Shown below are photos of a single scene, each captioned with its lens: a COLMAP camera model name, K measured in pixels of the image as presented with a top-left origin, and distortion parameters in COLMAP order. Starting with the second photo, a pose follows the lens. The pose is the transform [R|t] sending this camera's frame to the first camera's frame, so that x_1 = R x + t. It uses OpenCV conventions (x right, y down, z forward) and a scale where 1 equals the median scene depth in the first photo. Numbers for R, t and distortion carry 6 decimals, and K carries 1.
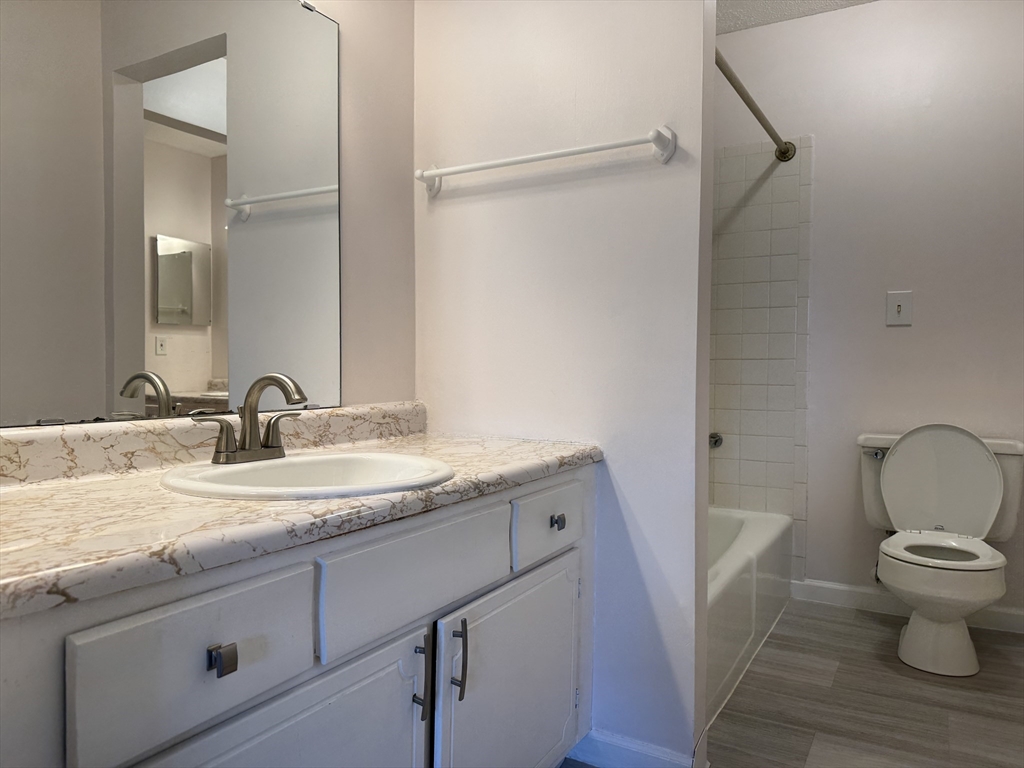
lens RADIAL K [[715.8, 0, 512.9], [0, 715.8, 382.3], [0, 0, 1]] dist [0.023394, -0.038723]
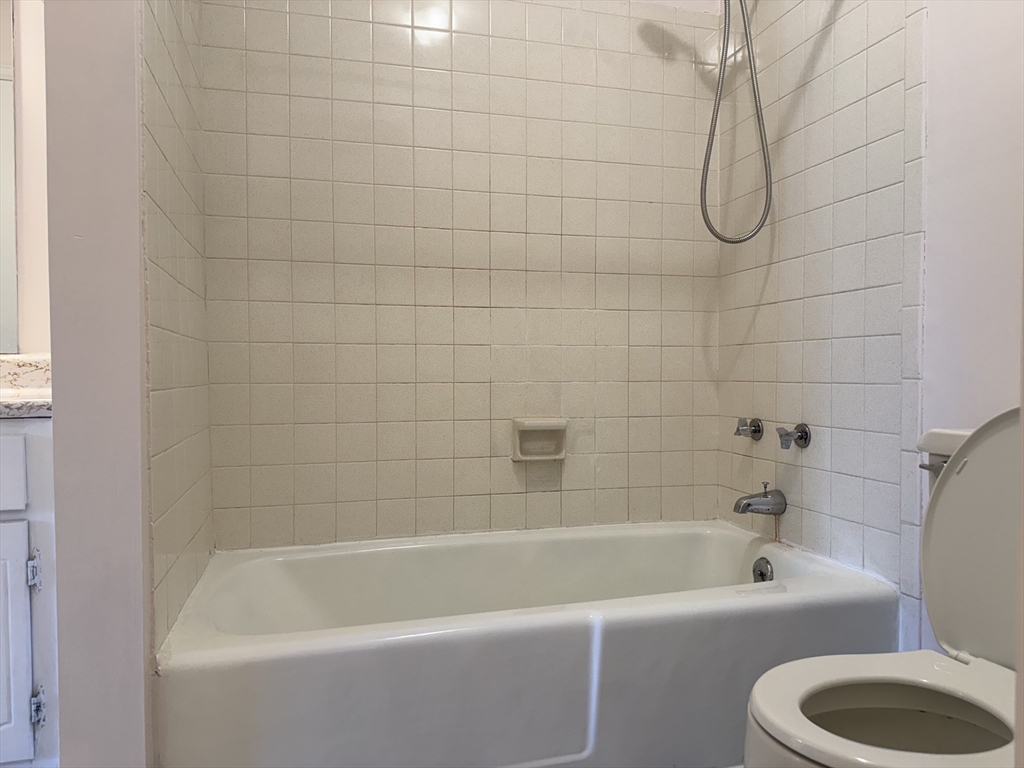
lens RADIAL K [[715.8, 0, 513.4], [0, 715.8, 385.4], [0, 0, 1]] dist [0.023394, -0.038723]
pose [[0.717455, 0.002143, -0.696602, 0.812515], [-0.005624, 0.999980, -0.002717, 0.064976], [0.696583, 0.005867, 0.717453, 0.638083]]
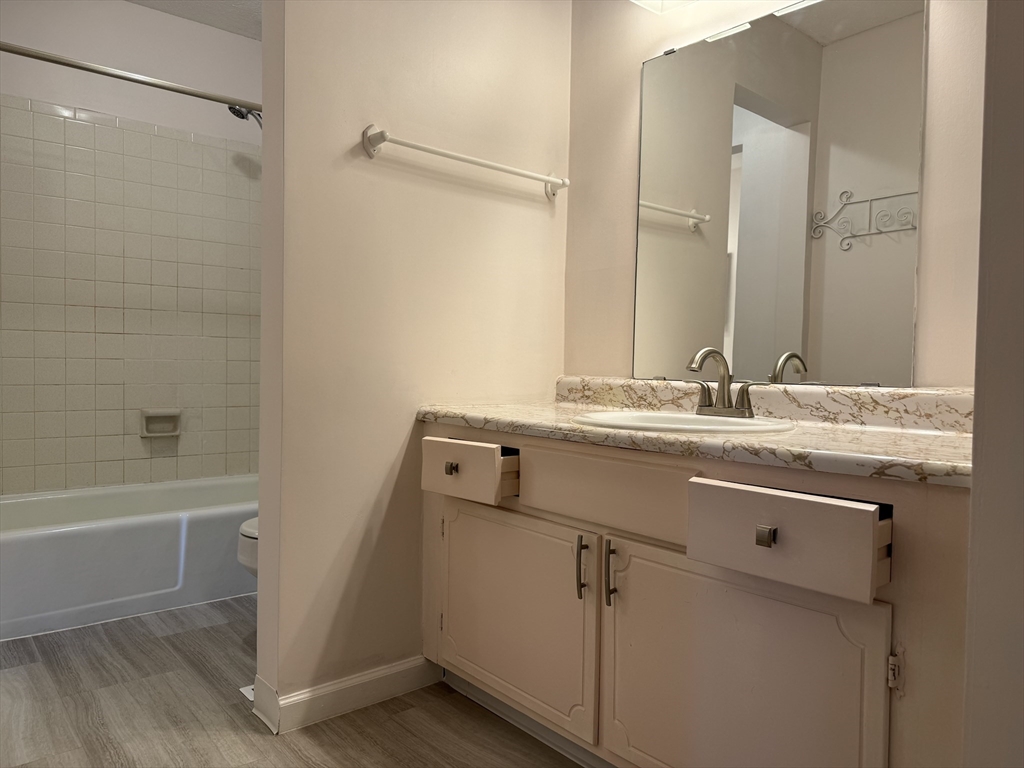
lens RADIAL K [[715.8, 0, 503.9], [0, 715.8, 389.1], [0, 0, 1]] dist [0.023394, -0.038723]
pose [[0.946282, 0.027730, -0.322150, 1.343935], [-0.021444, 0.999504, 0.023046, 0.013872], [0.322630, -0.014900, 0.946408, 0.154747]]
